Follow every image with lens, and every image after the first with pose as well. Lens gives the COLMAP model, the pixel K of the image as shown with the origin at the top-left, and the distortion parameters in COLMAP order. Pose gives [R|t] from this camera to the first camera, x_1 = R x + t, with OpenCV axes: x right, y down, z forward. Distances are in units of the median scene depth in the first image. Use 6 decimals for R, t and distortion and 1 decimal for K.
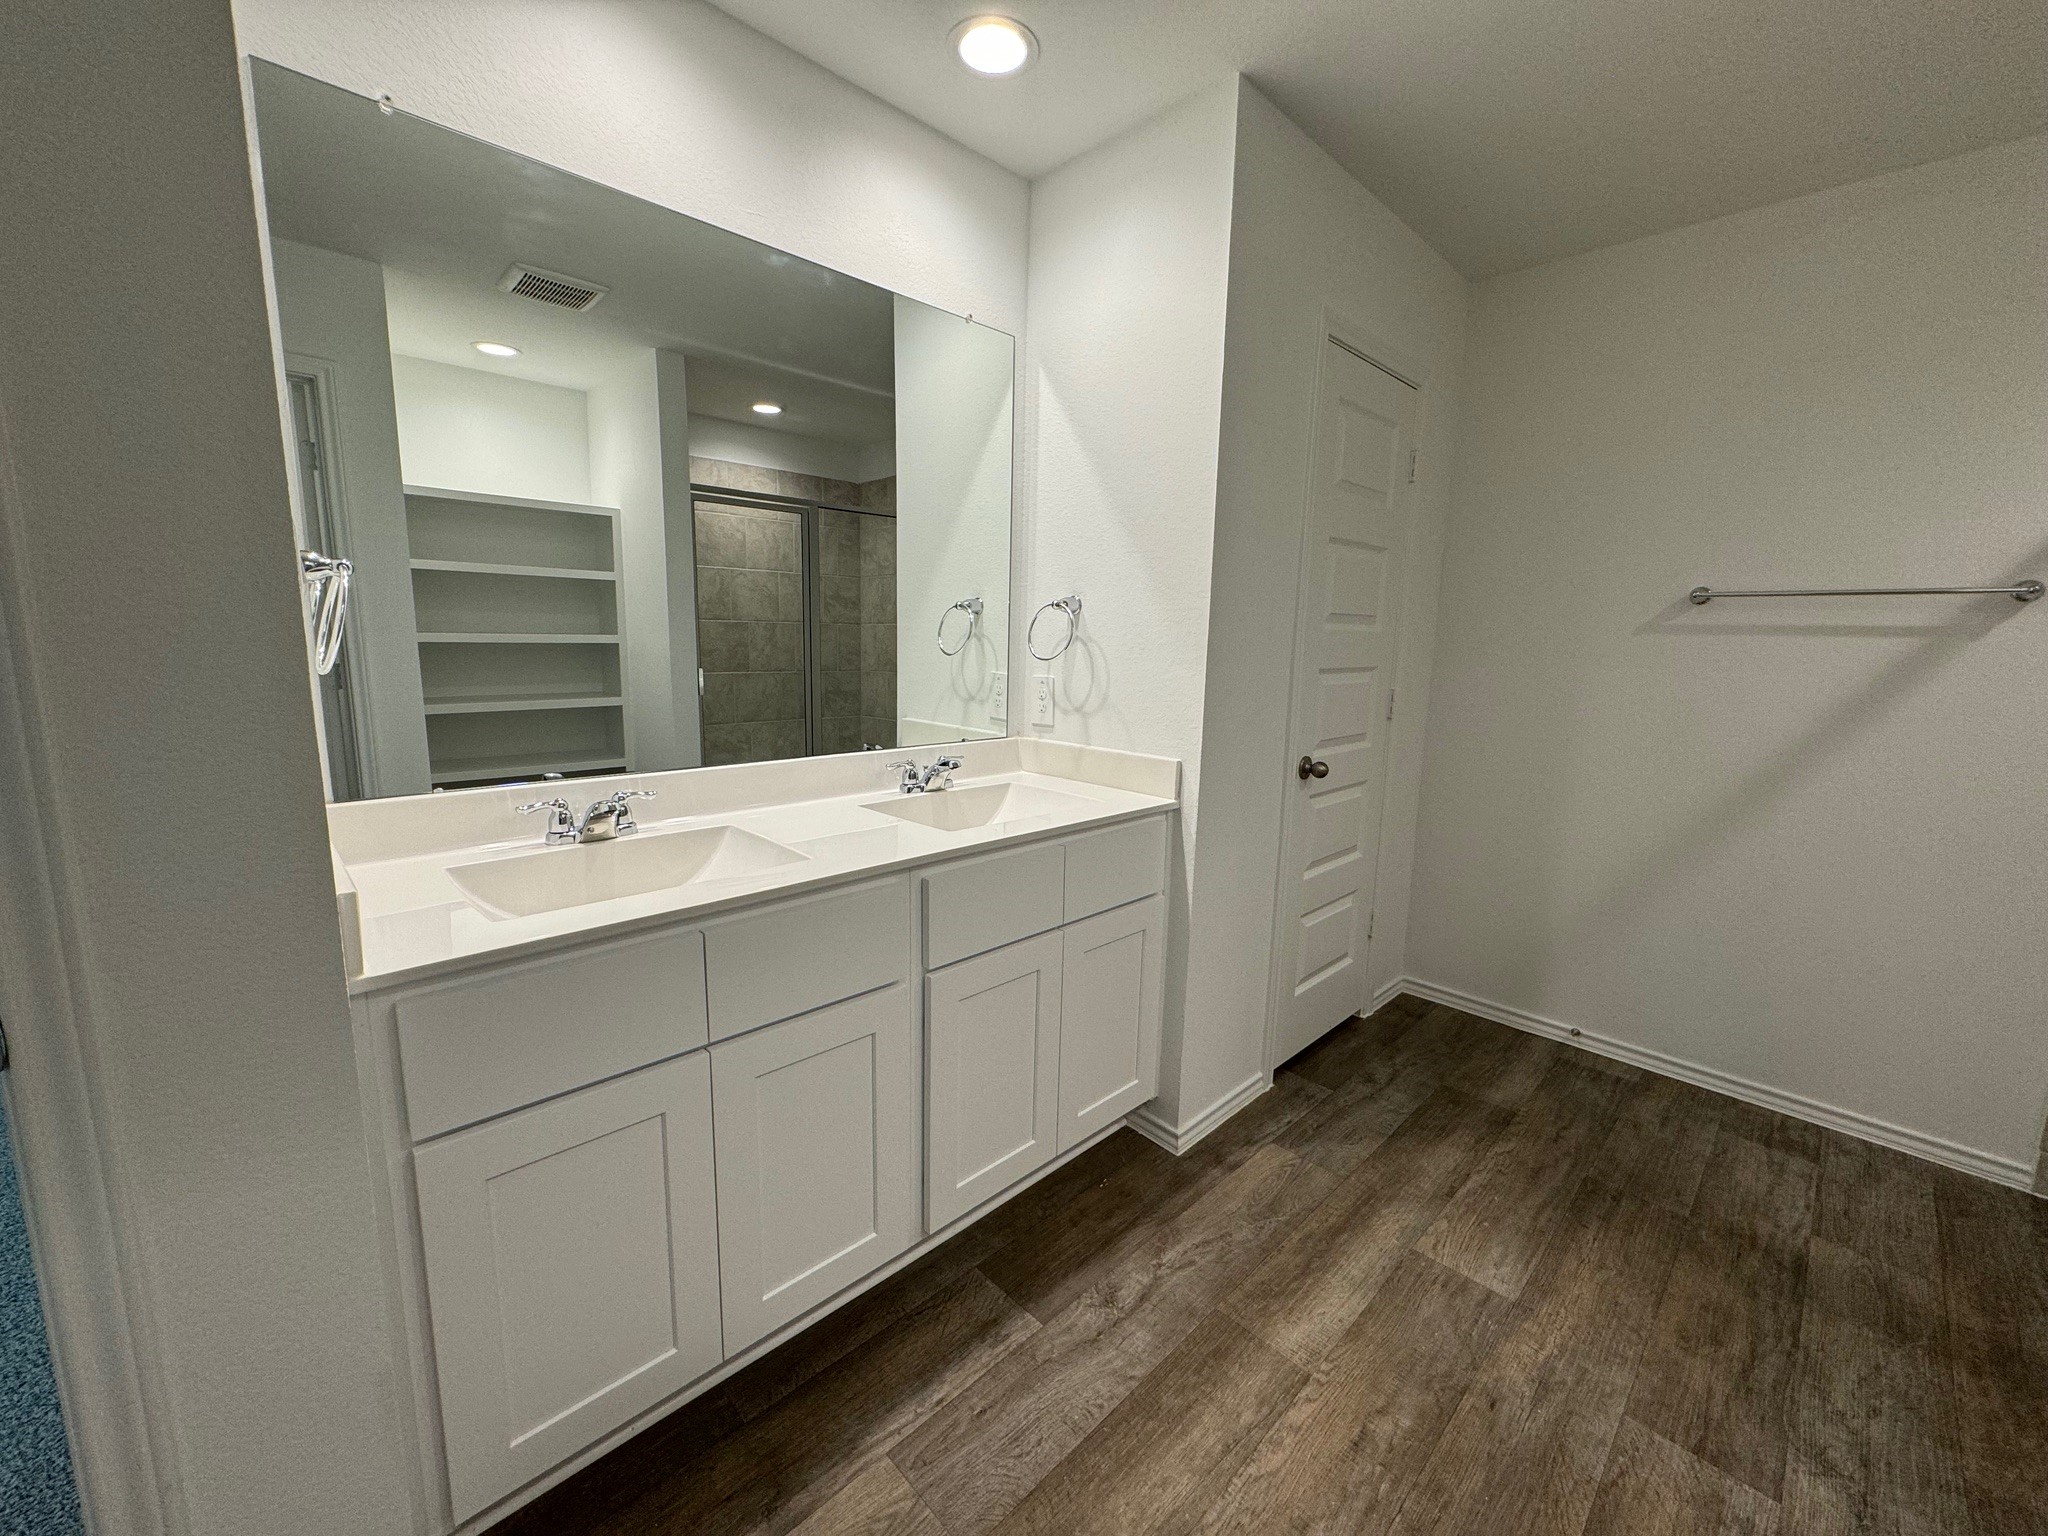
lens RADIAL K [[823.0, 0, 1024.0], [0, 823.0, 768.0], [0, 0, 1]] dist [0.000094, -0.000010]
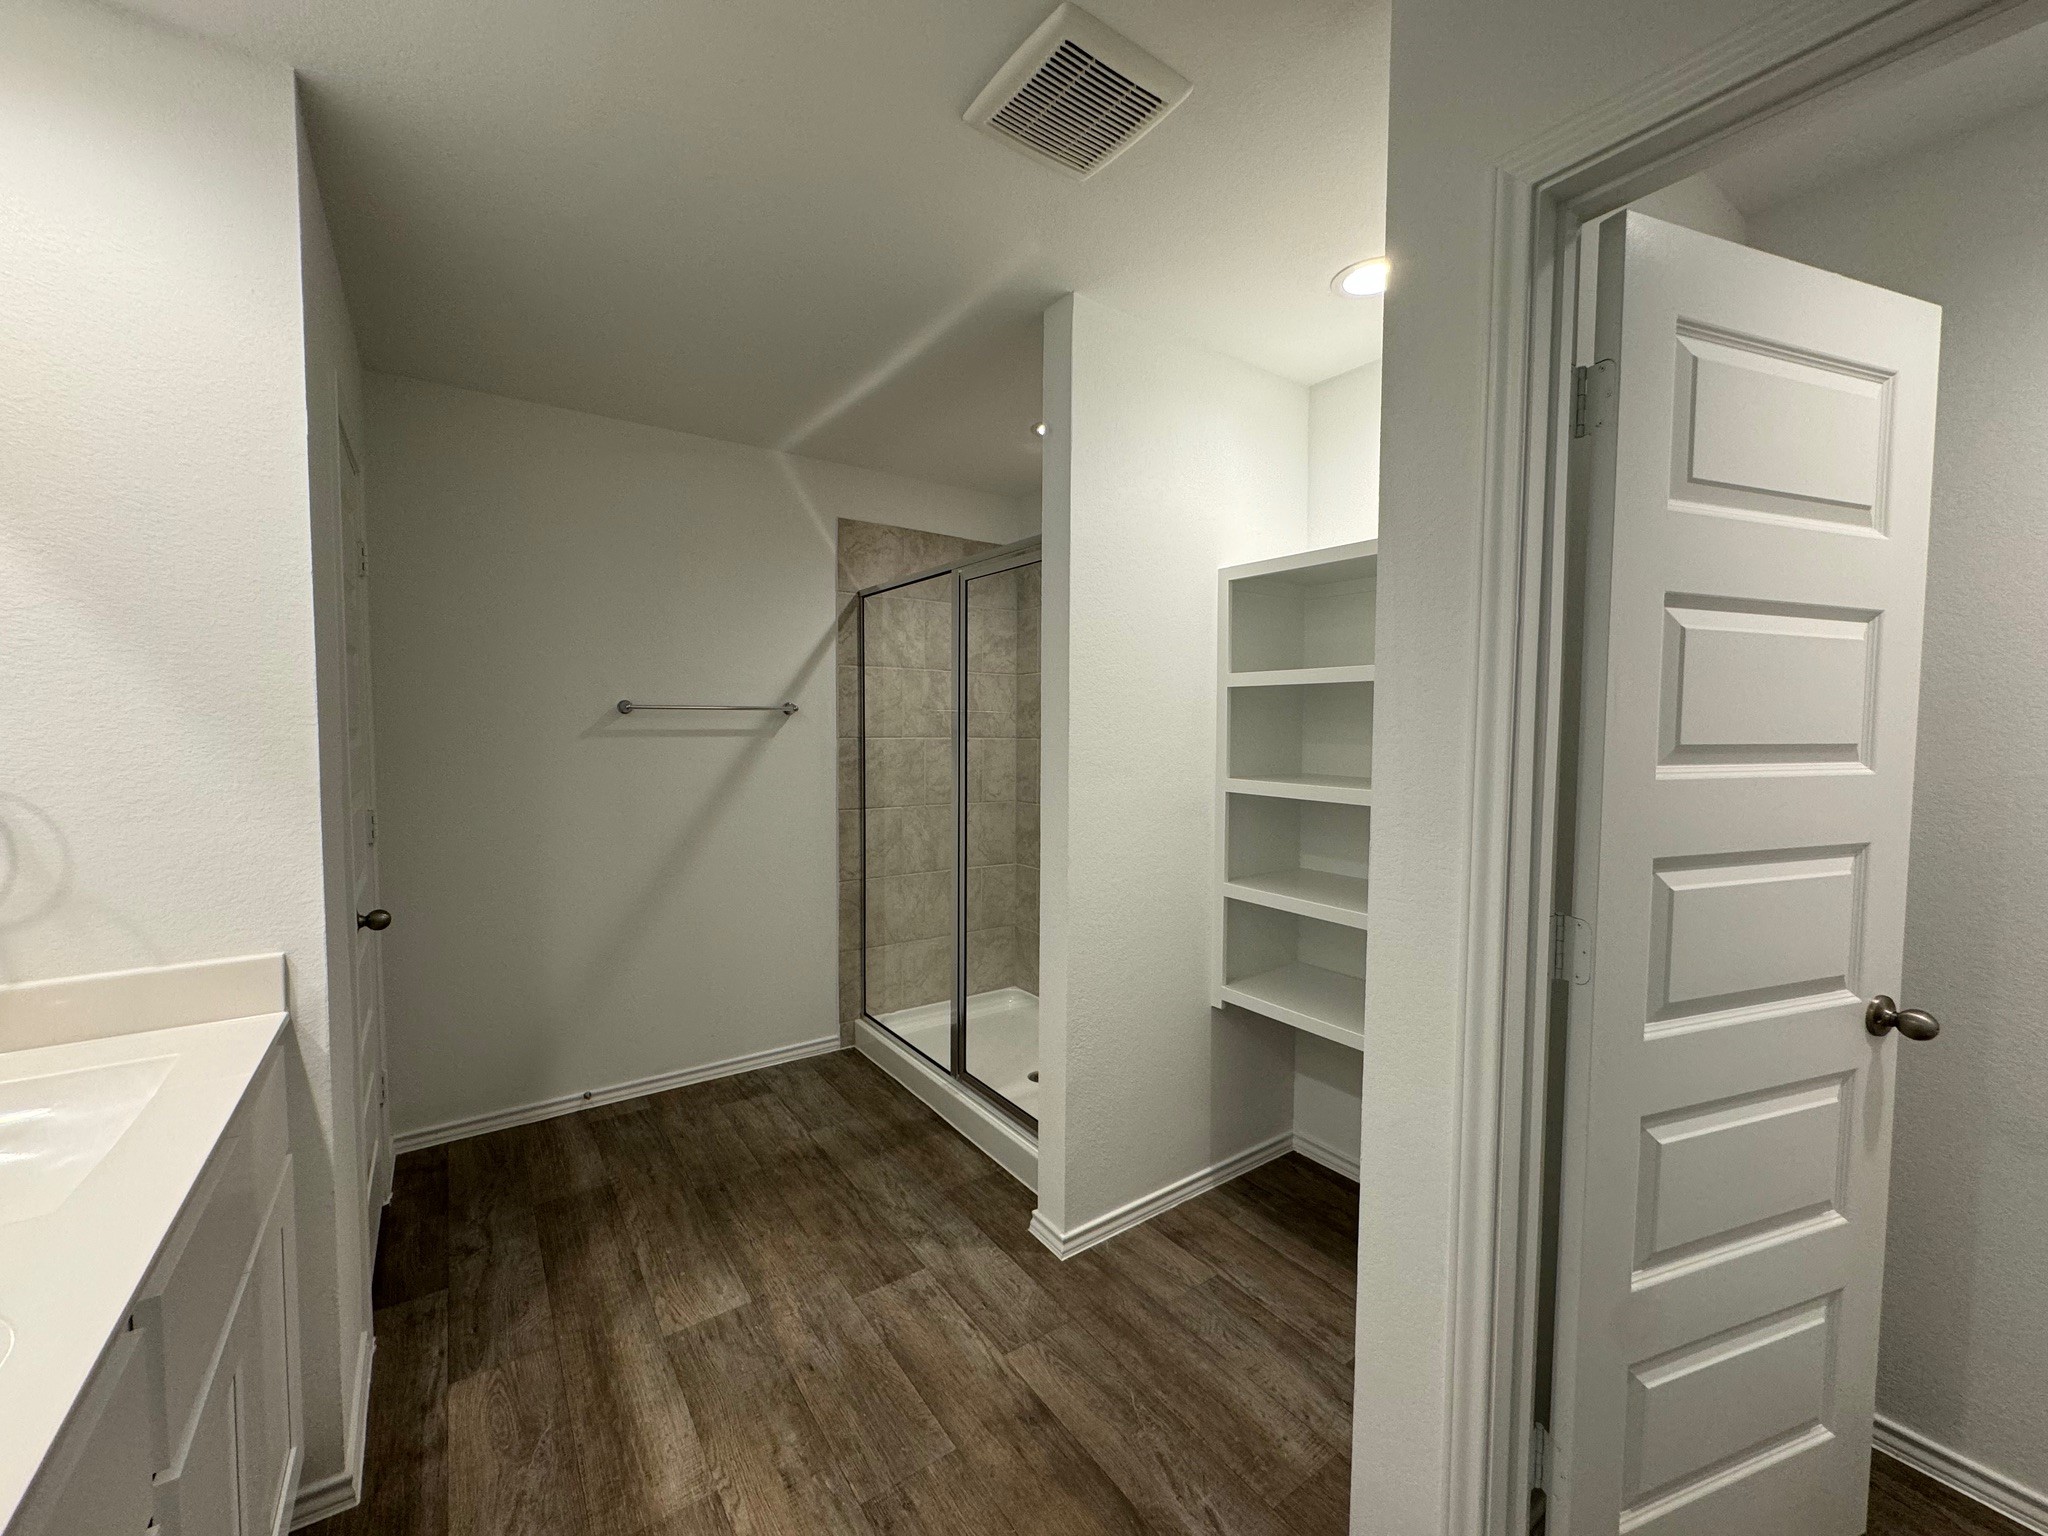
lens RADIAL K [[823.2, 0, 1033.0], [0, 823.2, 763.5], [0, 0, 1]] dist [-0.000762, 0.000339]
pose [[0.144232, -0.072343, 0.986896, -0.414994], [0.158362, 0.986157, 0.049145, -0.106578], [-0.976790, 0.149198, 0.153692, 0.255887]]
